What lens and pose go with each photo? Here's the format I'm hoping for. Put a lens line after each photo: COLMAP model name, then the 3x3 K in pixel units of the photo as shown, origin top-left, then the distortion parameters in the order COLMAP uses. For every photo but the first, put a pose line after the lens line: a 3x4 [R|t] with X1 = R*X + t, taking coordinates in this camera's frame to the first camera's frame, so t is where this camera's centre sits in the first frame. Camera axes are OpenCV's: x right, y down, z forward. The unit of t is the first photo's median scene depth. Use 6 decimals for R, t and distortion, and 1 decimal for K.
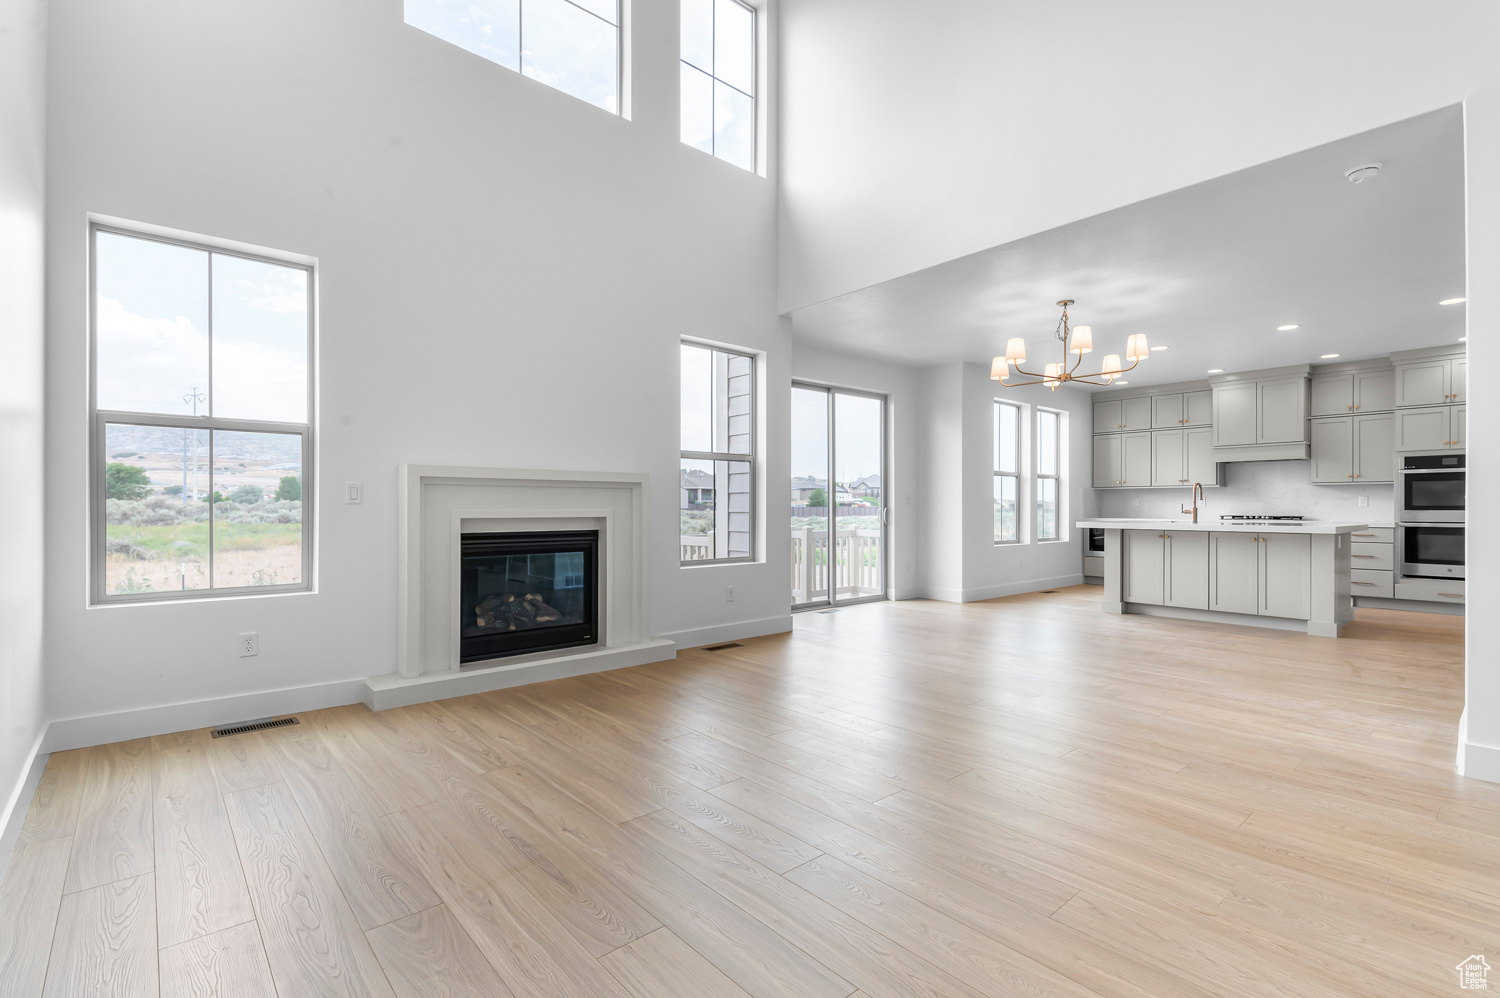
lens RADIAL K [[693.4, 0, 741.3], [0, 693.4, 506.7], [0, 0, 1]] dist [0.002781, -0.003093]
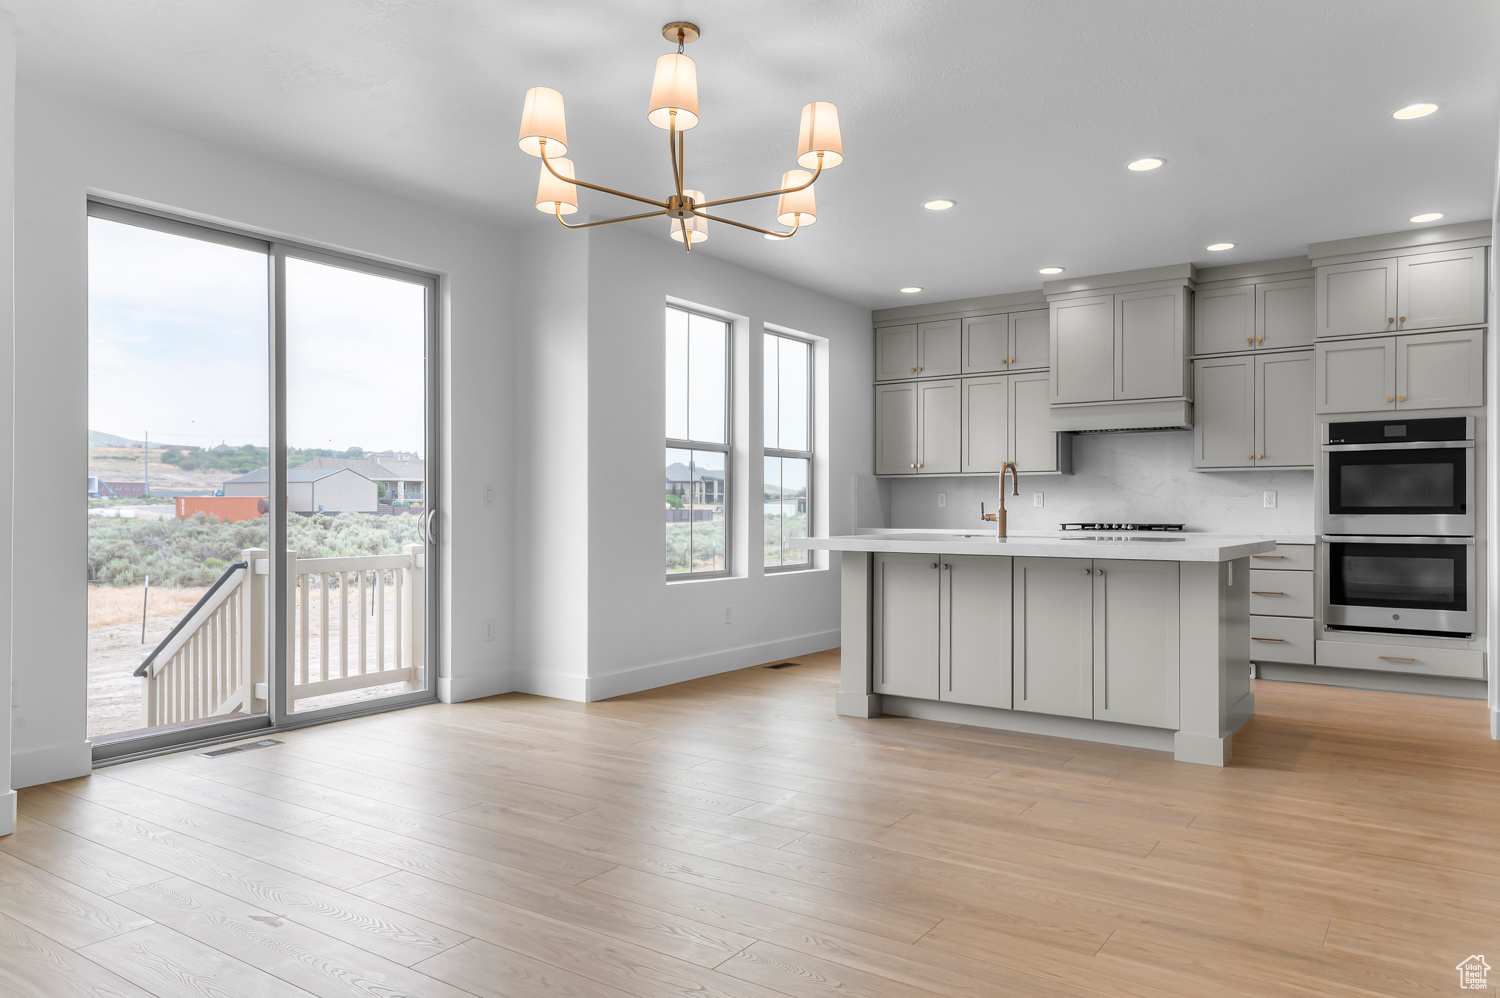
lens RADIAL K [[1008.5, 0, 755.4], [0, 1008.5, 504.0], [0, 0, 1]] dist [0.024848, 0.006721]
pose [[0.966867, 0.001622, 0.255275, 0.223818], [-0.000336, 0.999987, -0.005083, 0.000671], [-0.255280, 0.004829, 0.966855, 0.244189]]
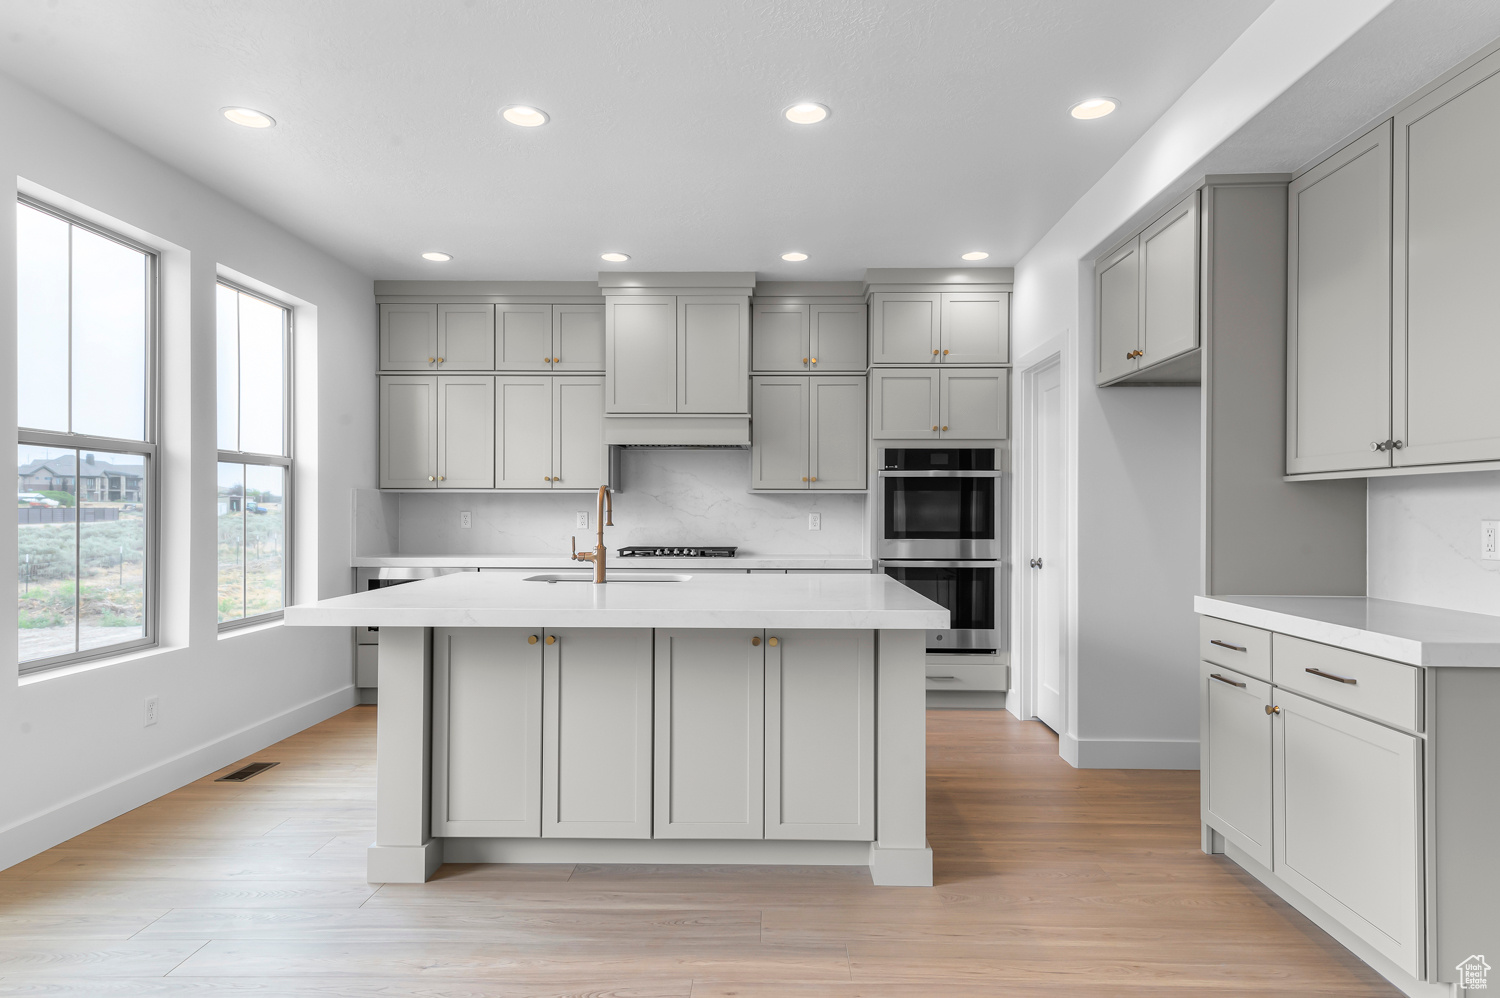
lens RADIAL K [[864.2, 0, 757.3], [0, 864.2, 508.8], [0, 0, 1]] dist [0.025934, -0.000655]
pose [[0.663349, 0.000688, 0.748310, 0.277089], [-0.002458, 0.999996, 0.001260, -0.017862], [-0.748306, -0.002675, 0.663348, 0.491872]]
